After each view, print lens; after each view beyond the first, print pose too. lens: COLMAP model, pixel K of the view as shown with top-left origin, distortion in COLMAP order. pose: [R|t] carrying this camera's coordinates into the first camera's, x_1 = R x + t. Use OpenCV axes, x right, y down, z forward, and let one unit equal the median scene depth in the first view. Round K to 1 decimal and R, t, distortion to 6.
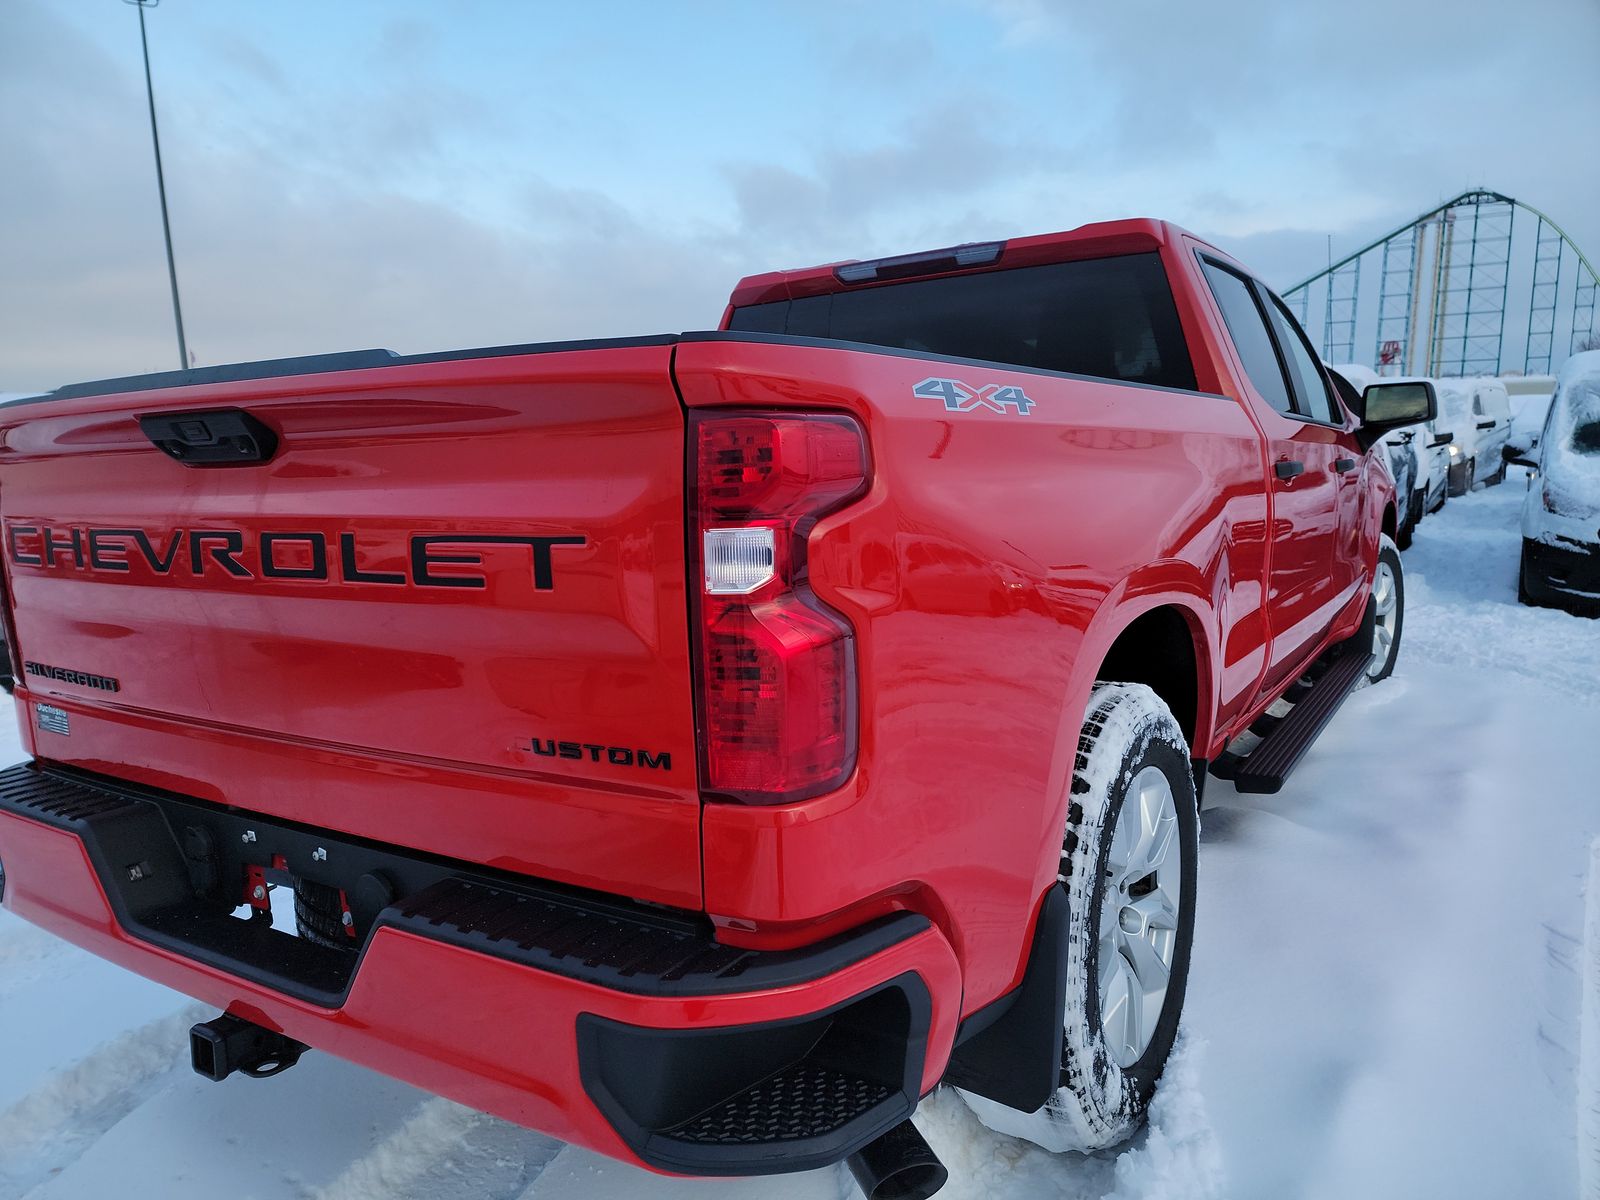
lens RADIAL K [[1093.1, 0, 800.0], [0, 1093.1, 600.0], [0, 0, 1]] dist [0.097071, -0.082674]
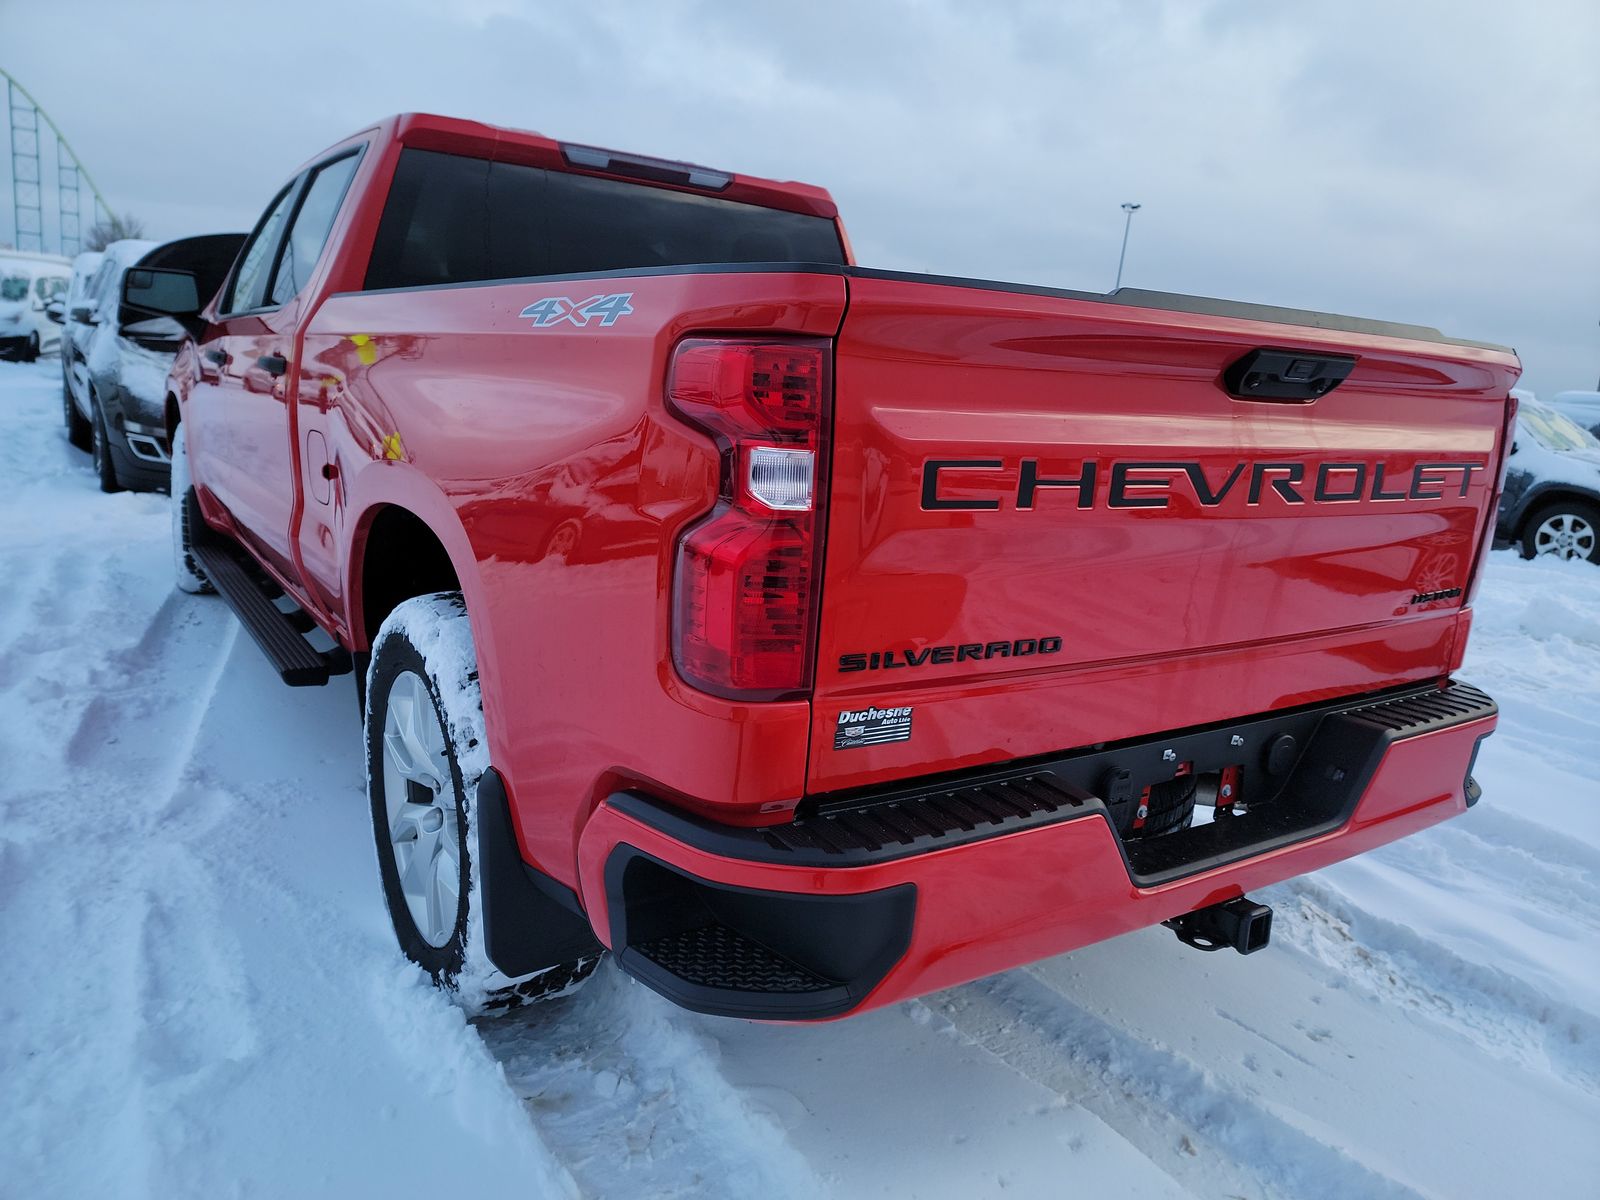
lens RADIAL K [[1102.6, 0, 800.0], [0, 1102.6, 600.0], [0, 0, 1]] dist [0.091392, -0.081374]
pose [[0.385057, -0.132154, 0.913382, -1.628611], [0.039409, 0.991146, 0.126792, -0.080994], [-0.922051, -0.012826, 0.386856, 0.957827]]
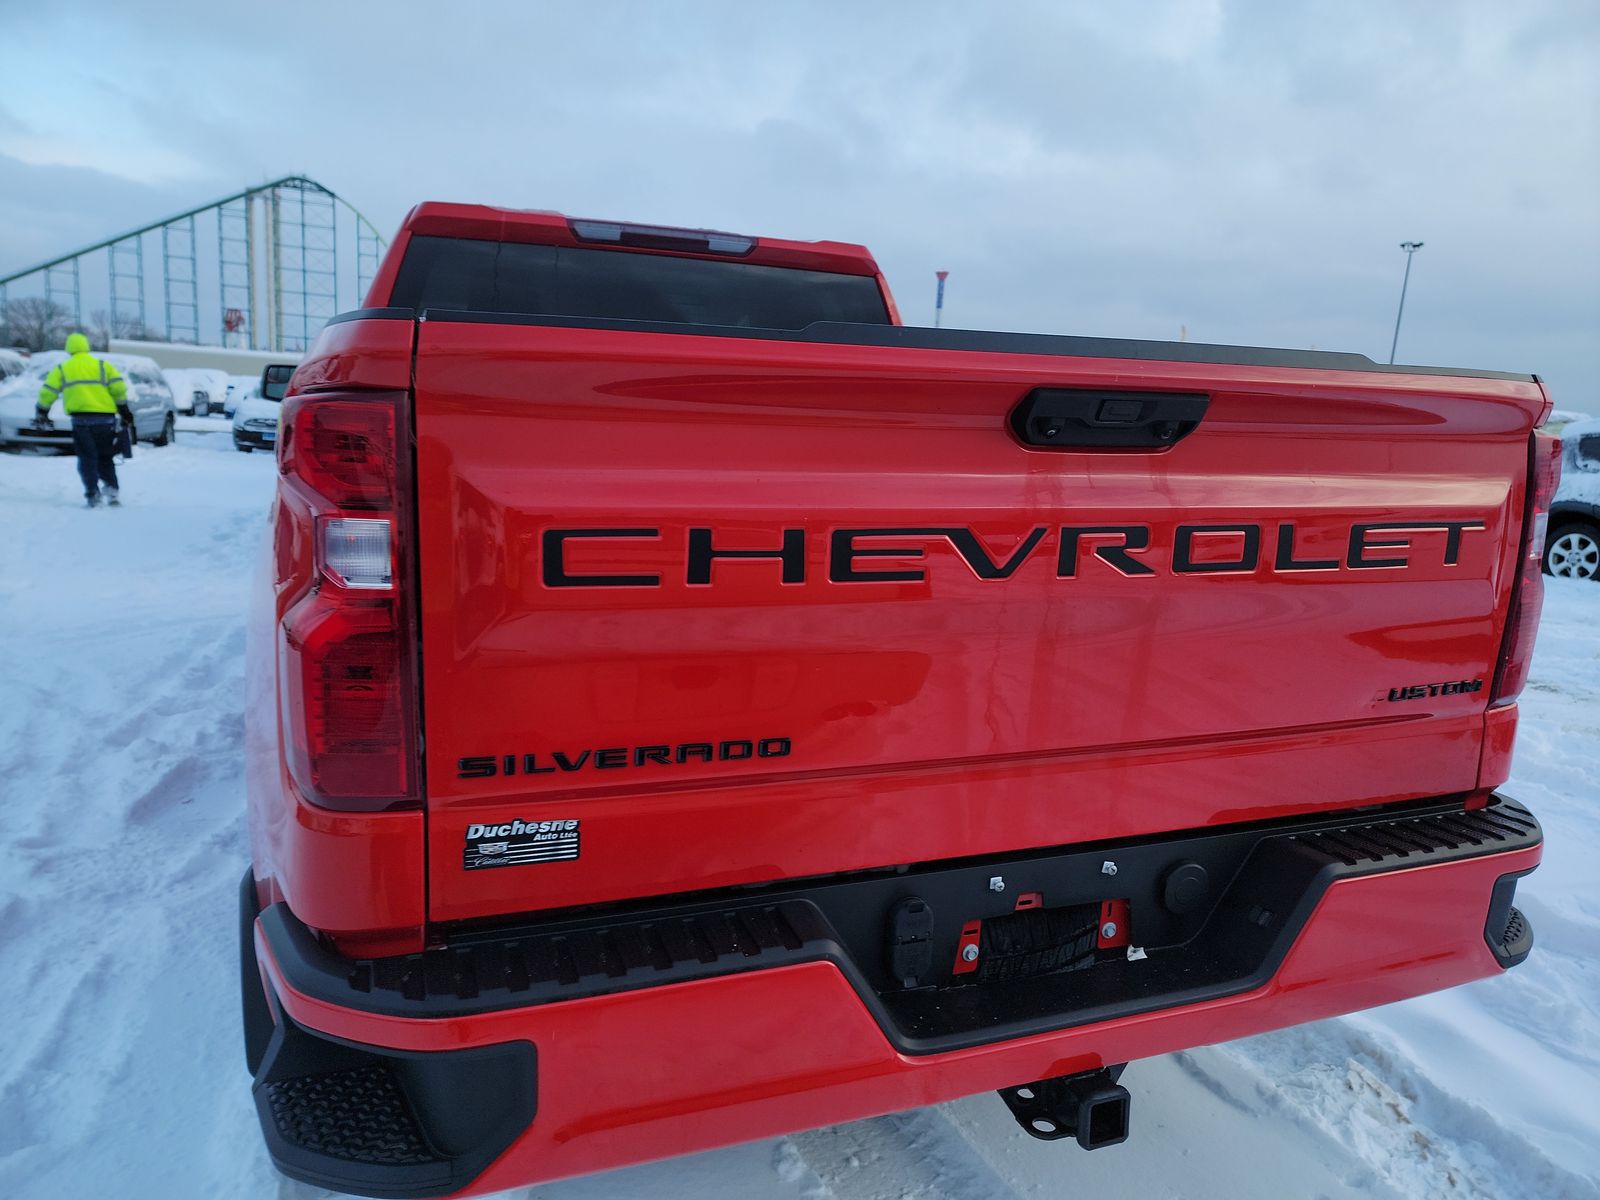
lens RADIAL K [[1093.1, 0, 800.0], [0, 1093.1, 600.0], [0, 0, 1]] dist [0.097071, -0.082674]
pose [[0.581433, -0.078663, 0.809783, -1.300051], [0.055316, 0.996834, 0.057116, -0.062733], [-0.811712, 0.011585, 0.583943, 0.656422]]
